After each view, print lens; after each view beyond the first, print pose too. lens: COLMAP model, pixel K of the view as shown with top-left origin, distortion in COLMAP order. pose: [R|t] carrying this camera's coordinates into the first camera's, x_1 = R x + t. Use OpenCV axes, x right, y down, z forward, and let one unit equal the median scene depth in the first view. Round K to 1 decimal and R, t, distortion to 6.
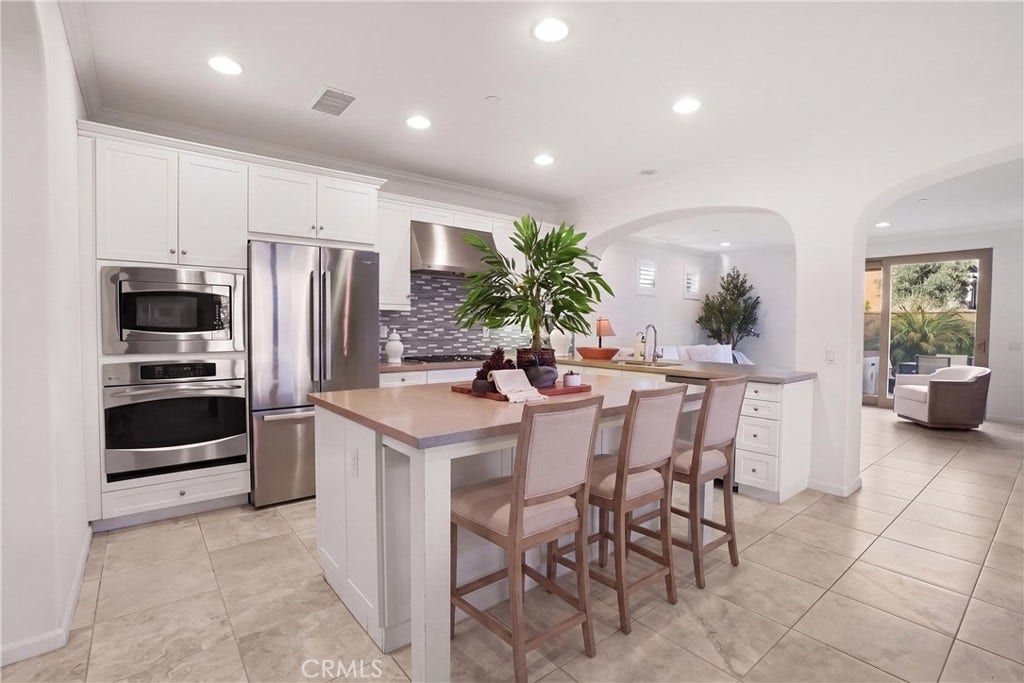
lens RADIAL K [[482.0, 0, 508.4], [0, 482.0, 343.2], [0, 0, 1]] dist [-0.040869, 0.006712]
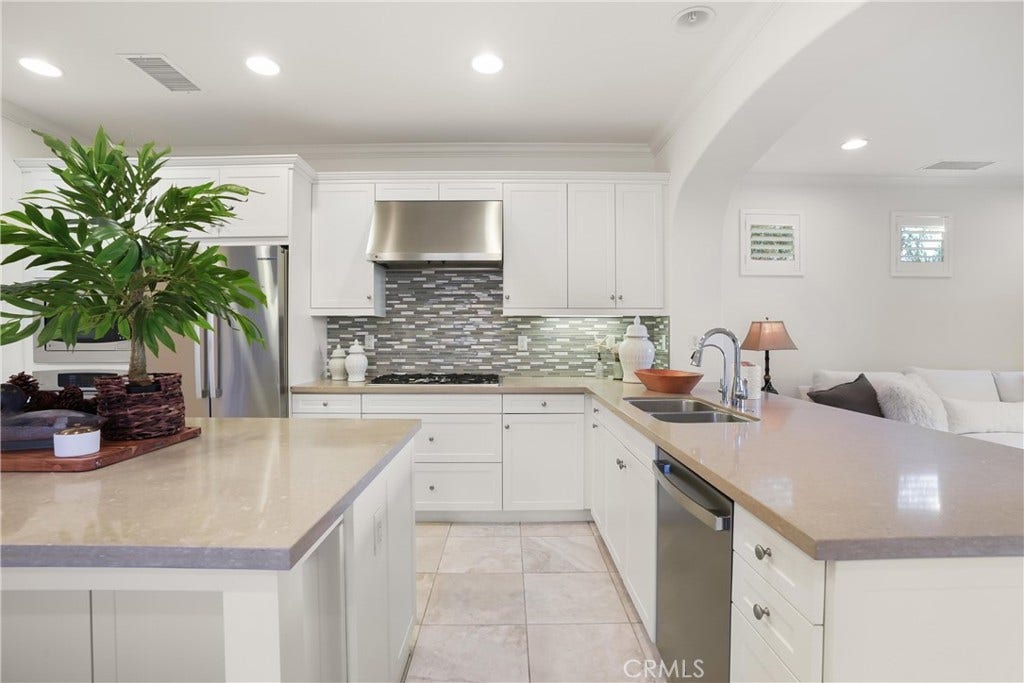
lens RADIAL K [[482.0, 0, 517.4], [0, 482.0, 340.7], [0, 0, 1]] dist [-0.040869, 0.006712]
pose [[0.784108, -0.002579, -0.620619, 0.413568], [-0.014944, 0.999623, -0.023034, -0.010832], [0.620444, 0.027335, 0.783774, 0.475891]]
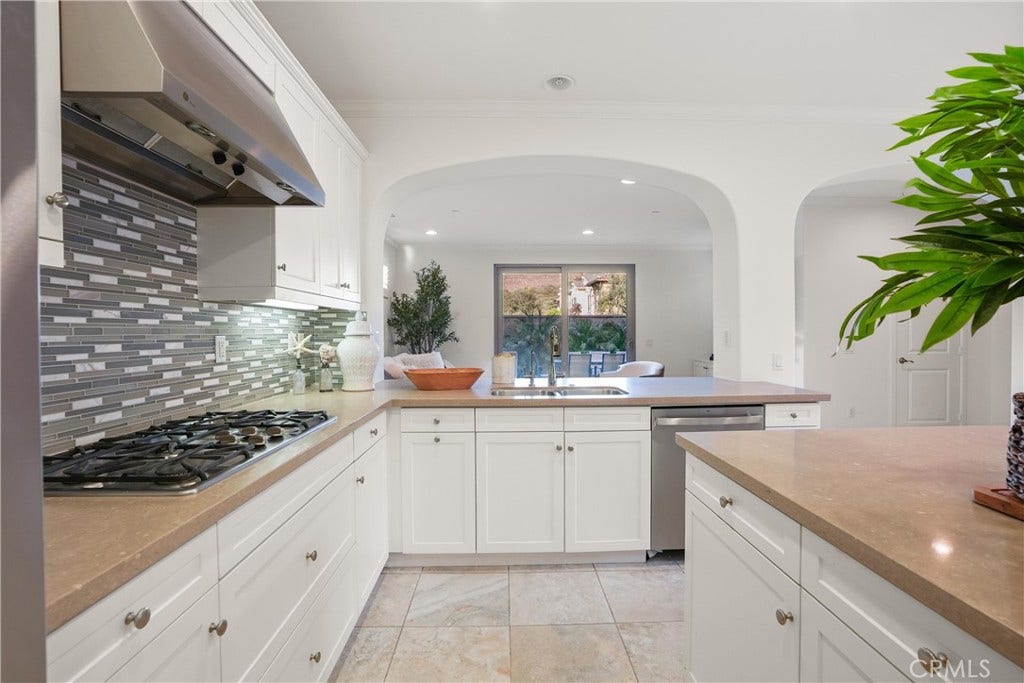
lens RADIAL K [[482.0, 0, 510.5], [0, 482.0, 332.9], [0, 0, 1]] dist [-0.040869, 0.006712]
pose [[0.615452, -0.014638, 0.788039, -0.220312], [0.040236, 0.999107, -0.012865, -0.023214], [-0.787147, 0.039625, 0.615491, 0.622180]]
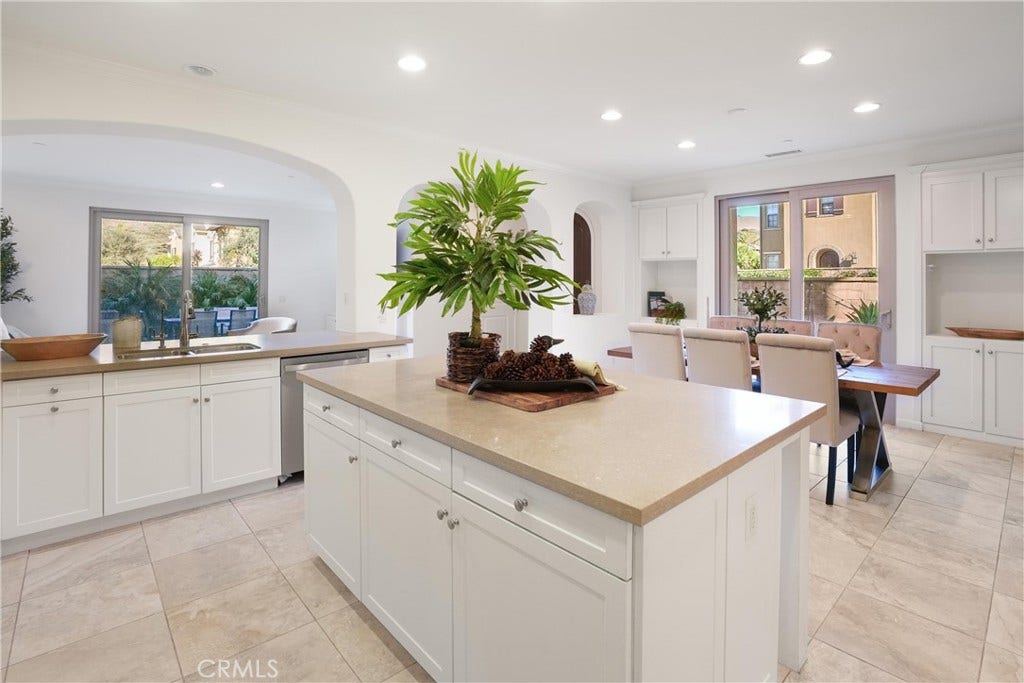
lens RADIAL K [[482.0, 0, 500.1], [0, 482.0, 287.3], [0, 0, 1]] dist [-0.040869, 0.006712]
pose [[-0.043550, -0.016171, 0.998920, -0.362324], [0.035595, 0.999209, 0.017728, -0.037628], [-0.998417, 0.036328, -0.042939, 0.558276]]
